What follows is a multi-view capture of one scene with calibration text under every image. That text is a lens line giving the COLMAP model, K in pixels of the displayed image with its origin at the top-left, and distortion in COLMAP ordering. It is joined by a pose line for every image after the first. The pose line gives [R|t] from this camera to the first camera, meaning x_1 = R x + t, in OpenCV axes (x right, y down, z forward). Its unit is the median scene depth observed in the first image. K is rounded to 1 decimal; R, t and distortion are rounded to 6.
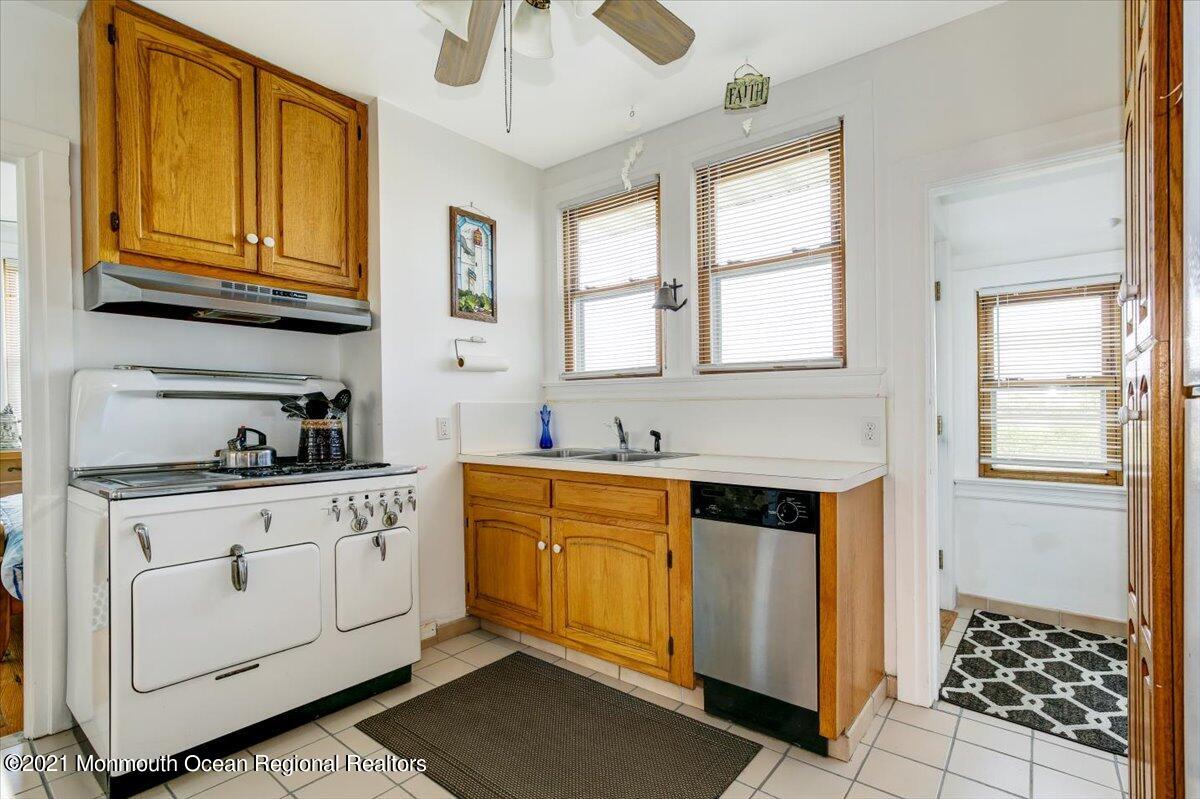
lens RADIAL K [[551.2, 0, 601.8], [0, 551.2, 413.0], [0, 0, 1]] dist [-0.001049, -0.003465]
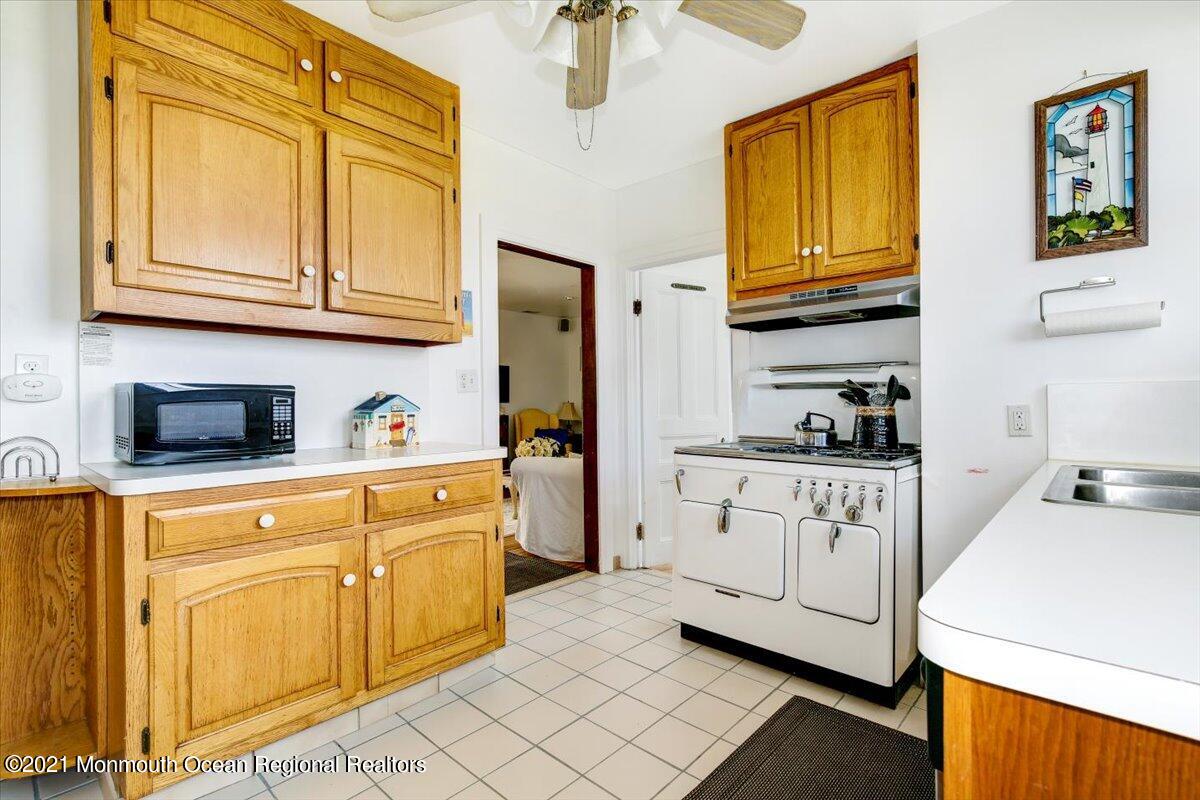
lens RADIAL K [[551.2, 0, 604.7], [0, 551.2, 400.4], [0, 0, 1]] dist [-0.001049, -0.003465]
pose [[-0.031730, 0.002583, -0.999493, 0.544531], [0.007881, 0.999966, 0.002334, -0.005284], [0.999465, -0.007802, -0.031749, 0.589326]]
